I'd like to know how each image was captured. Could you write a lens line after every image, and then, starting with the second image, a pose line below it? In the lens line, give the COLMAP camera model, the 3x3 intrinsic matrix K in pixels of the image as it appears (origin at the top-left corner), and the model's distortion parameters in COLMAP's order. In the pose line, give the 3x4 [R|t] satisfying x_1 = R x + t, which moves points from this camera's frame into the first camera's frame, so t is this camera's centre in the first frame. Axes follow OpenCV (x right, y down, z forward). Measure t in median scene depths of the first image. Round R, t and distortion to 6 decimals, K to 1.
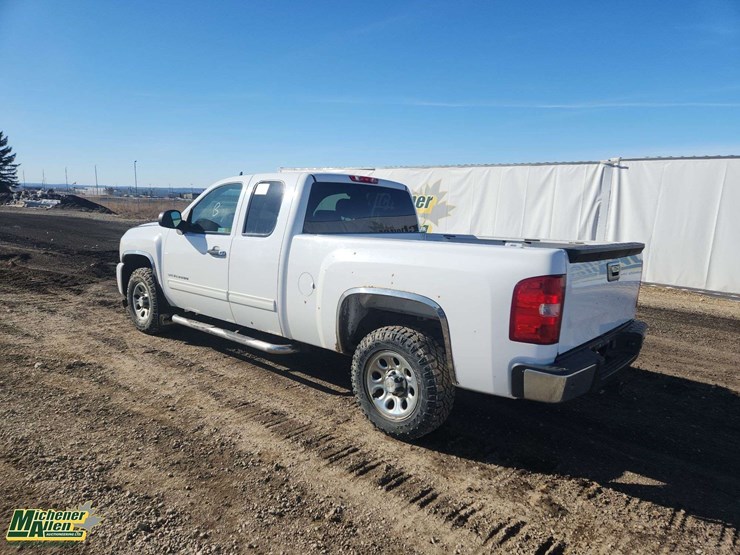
lens RADIAL K [[491.9, 0, 363.3], [0, 491.9, 284.9], [0, 0, 1]] dist [0.061267, -0.040290]
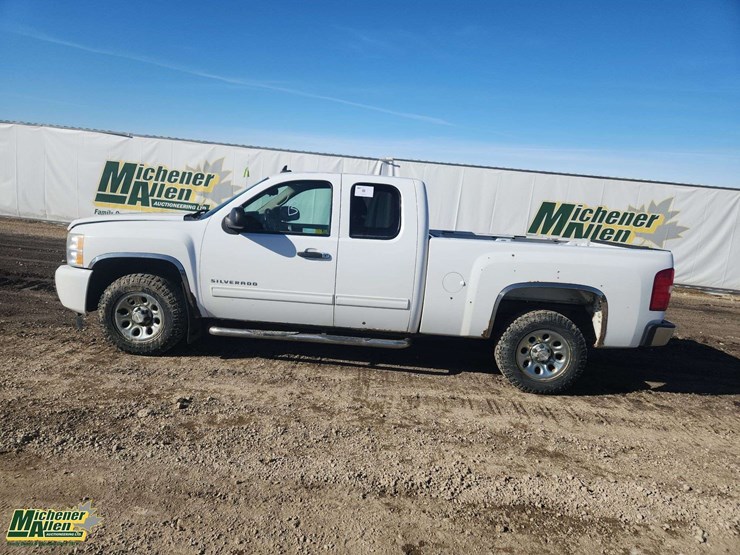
lens RADIAL K [[491.9, 0, 363.2], [0, 491.9, 277.8], [0, 0, 1]] dist [0.061267, -0.040290]
pose [[0.776601, -0.070510, 0.626035, -0.800763], [0.043264, 0.997340, 0.058661, -0.071320], [-0.628506, -0.018472, 0.777586, 0.197291]]
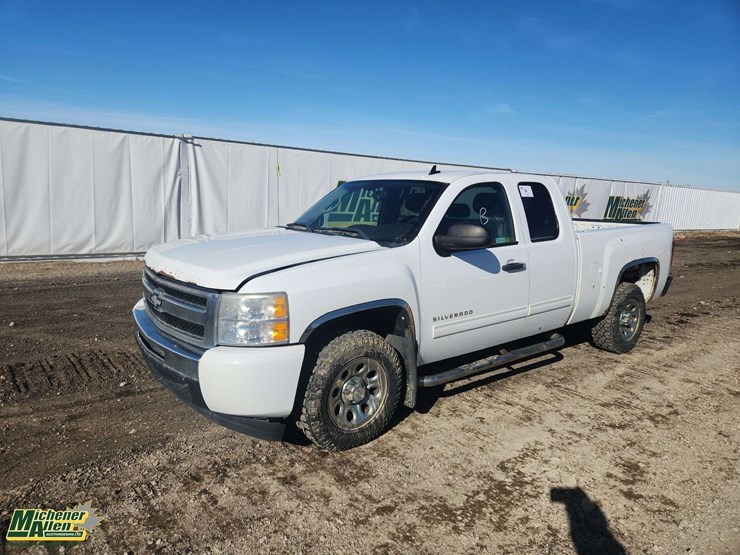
lens RADIAL K [[491.9, 0, 369.1], [0, 491.9, 279.3], [0, 0, 1]] dist [0.061267, -0.040290]
pose [[0.196557, -0.197963, 0.960300, -1.140199], [0.128576, 0.976152, 0.174914, -0.219620], [-0.972026, 0.089091, 0.217322, 1.033517]]
